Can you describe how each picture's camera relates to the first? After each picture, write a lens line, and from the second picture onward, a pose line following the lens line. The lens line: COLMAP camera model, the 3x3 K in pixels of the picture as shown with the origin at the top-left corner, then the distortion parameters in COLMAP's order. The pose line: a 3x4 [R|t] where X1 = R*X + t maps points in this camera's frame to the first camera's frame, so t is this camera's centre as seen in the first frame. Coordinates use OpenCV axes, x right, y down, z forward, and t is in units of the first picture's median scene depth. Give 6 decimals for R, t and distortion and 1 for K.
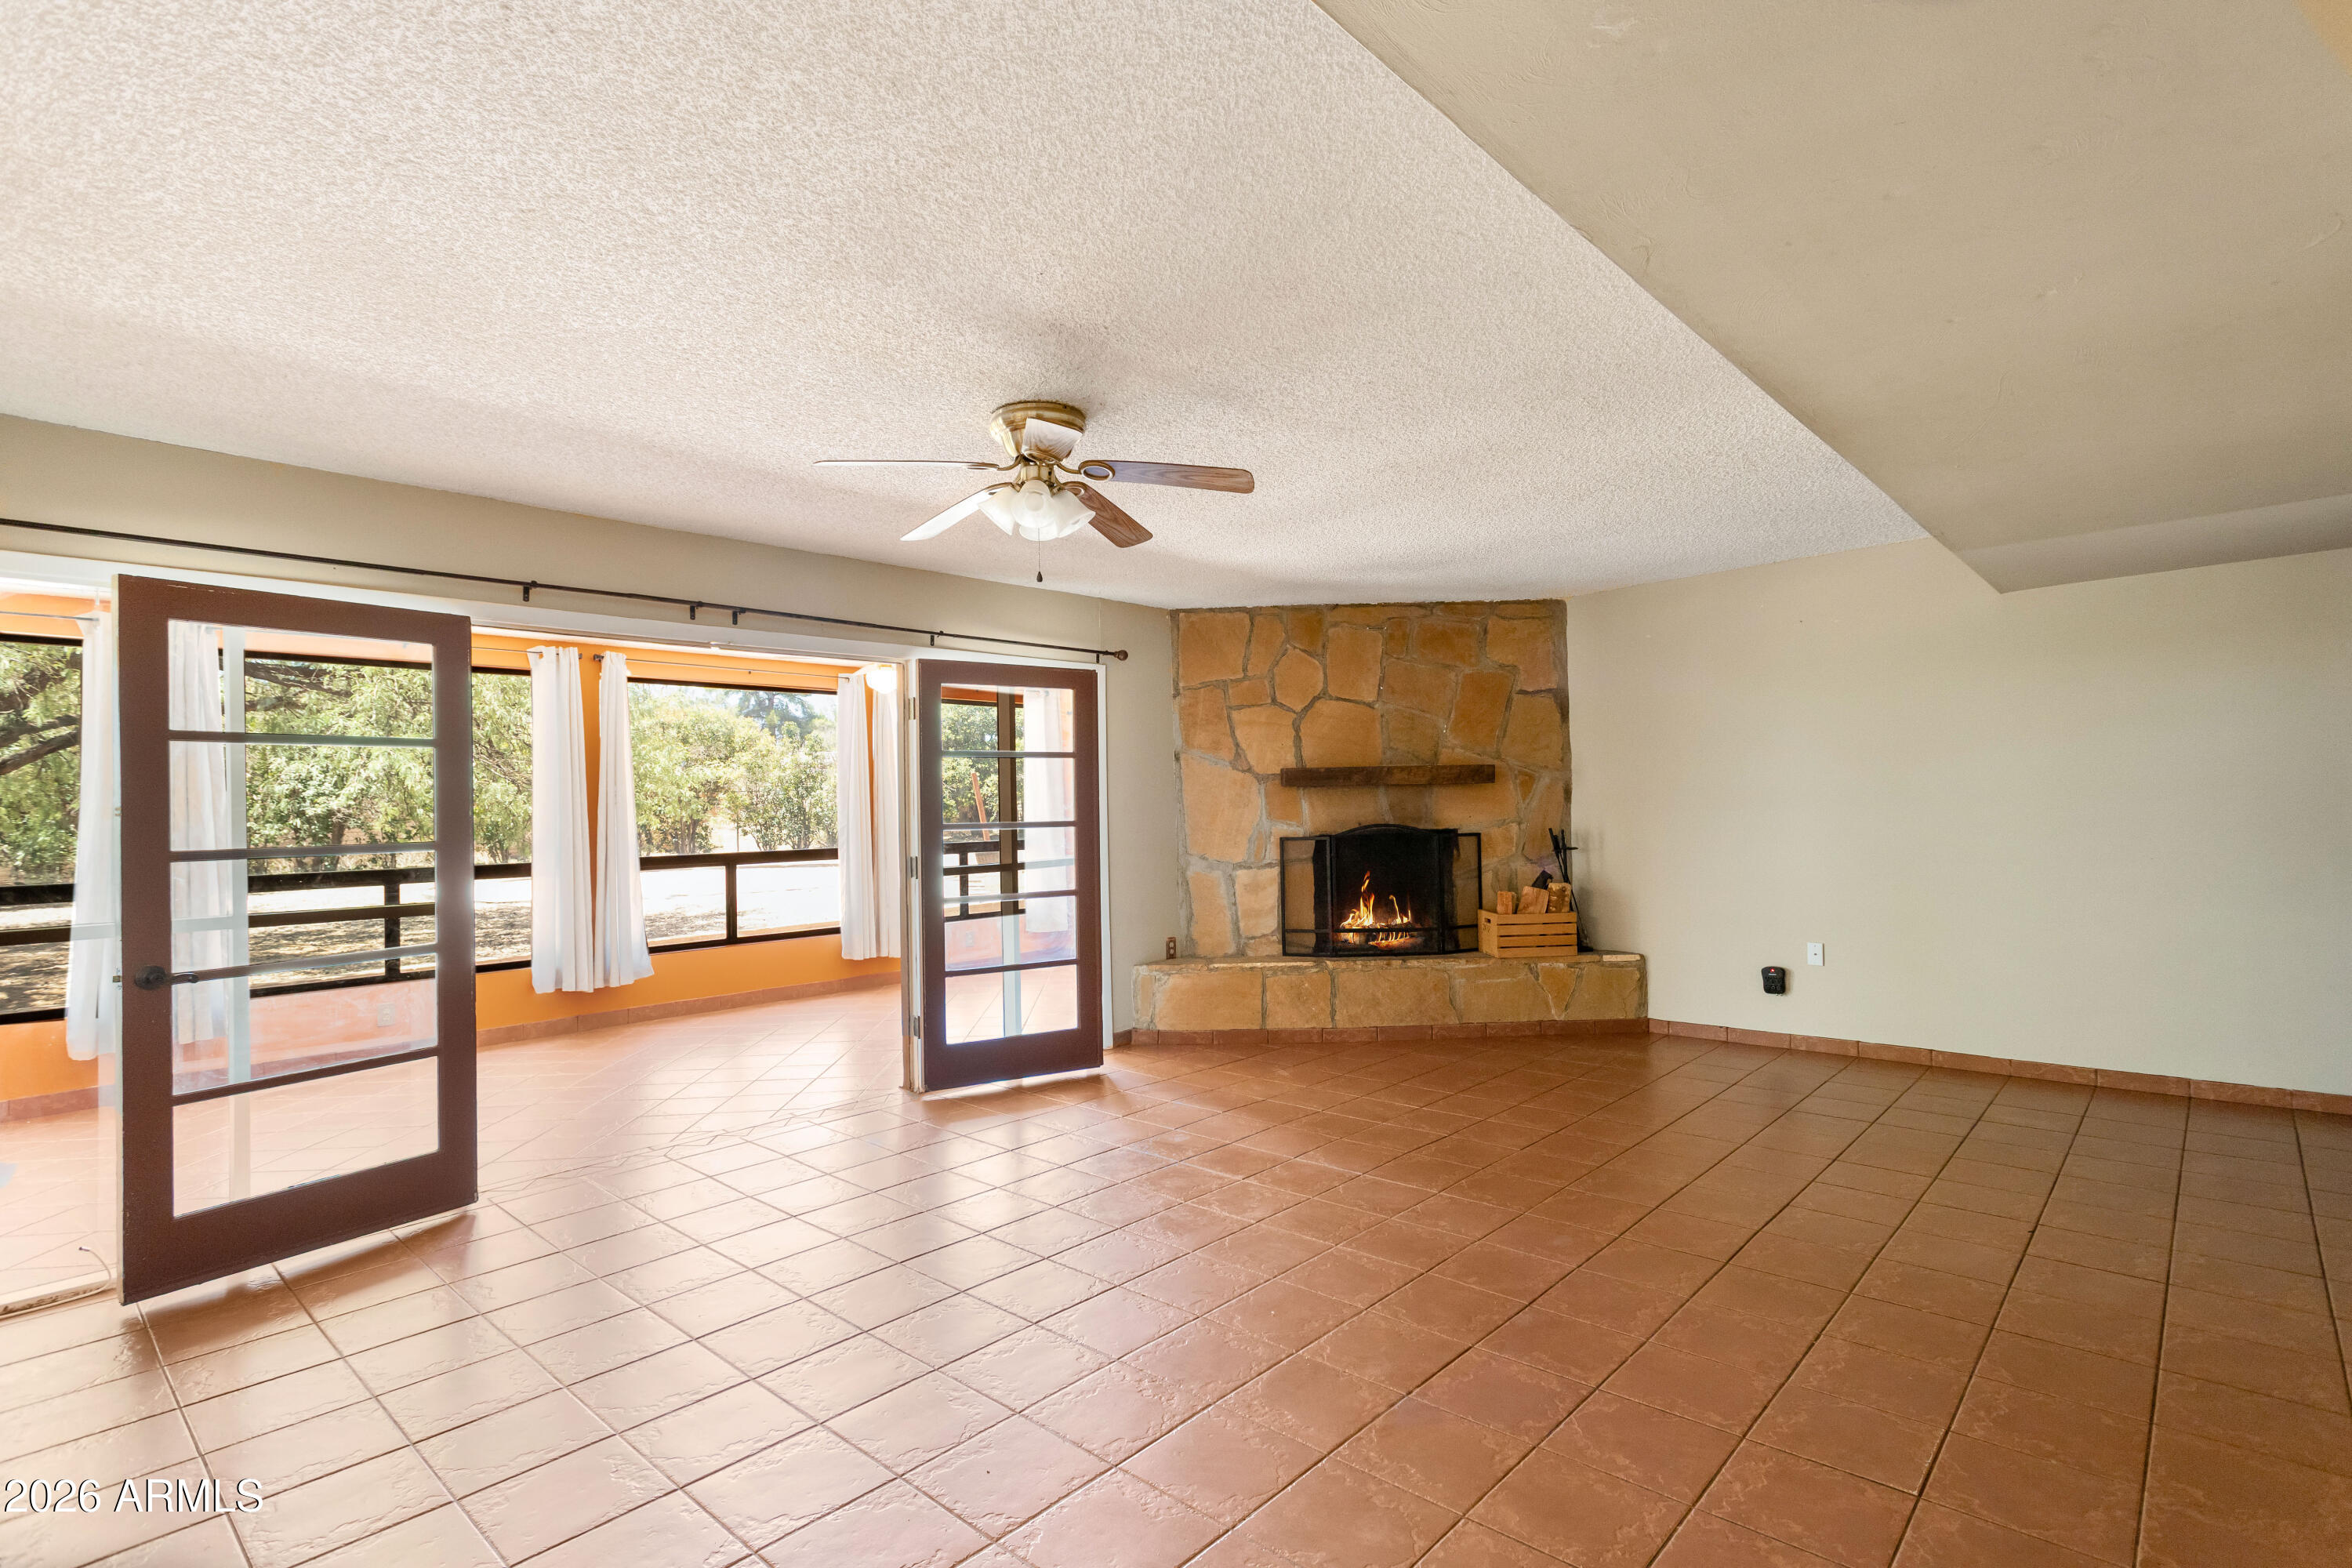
lens RADIAL K [[1159.7, 0, 1179.3], [0, 1159.7, 785.6], [0, 0, 1]] dist [0.005291, 0.000302]
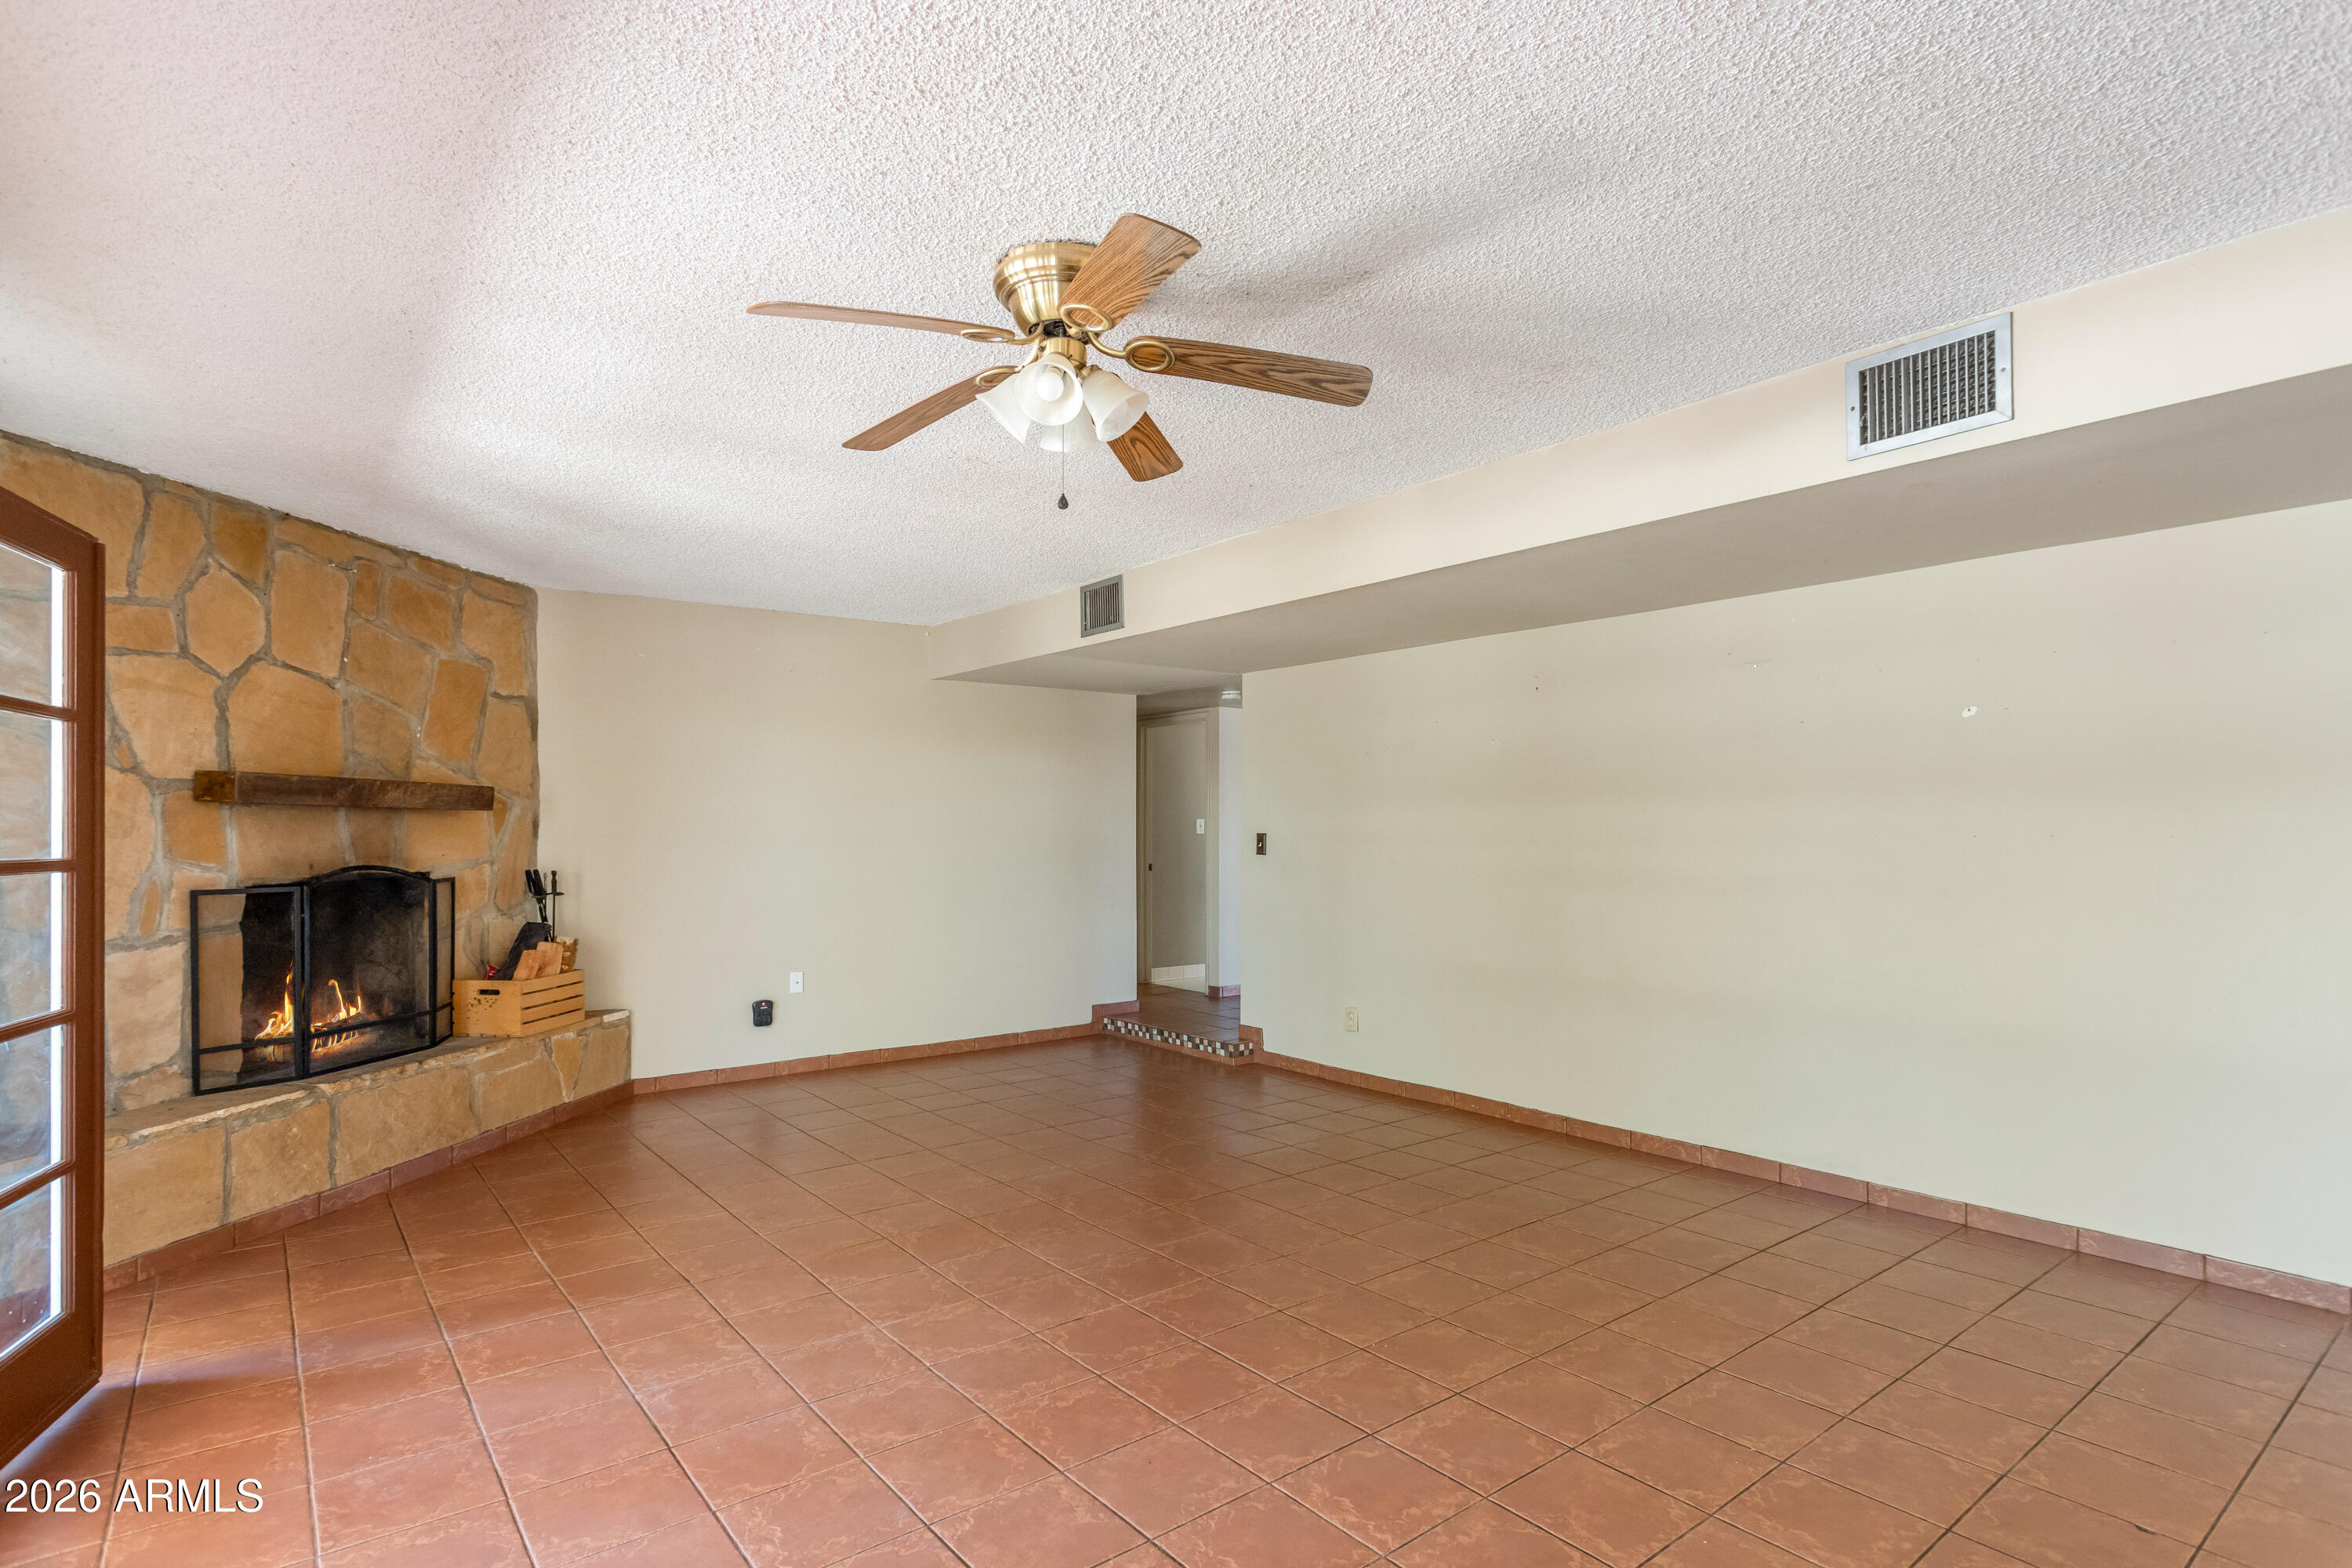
lens RADIAL K [[1159.7, 0, 1188.6], [0, 1159.7, 838.2], [0, 0, 1]] dist [0.005291, 0.000302]
pose [[0.159260, 0.017416, 0.987083, -0.401734], [-0.010588, 0.999817, -0.015932, 0.022836], [-0.987180, -0.007914, 0.159415, 0.421940]]
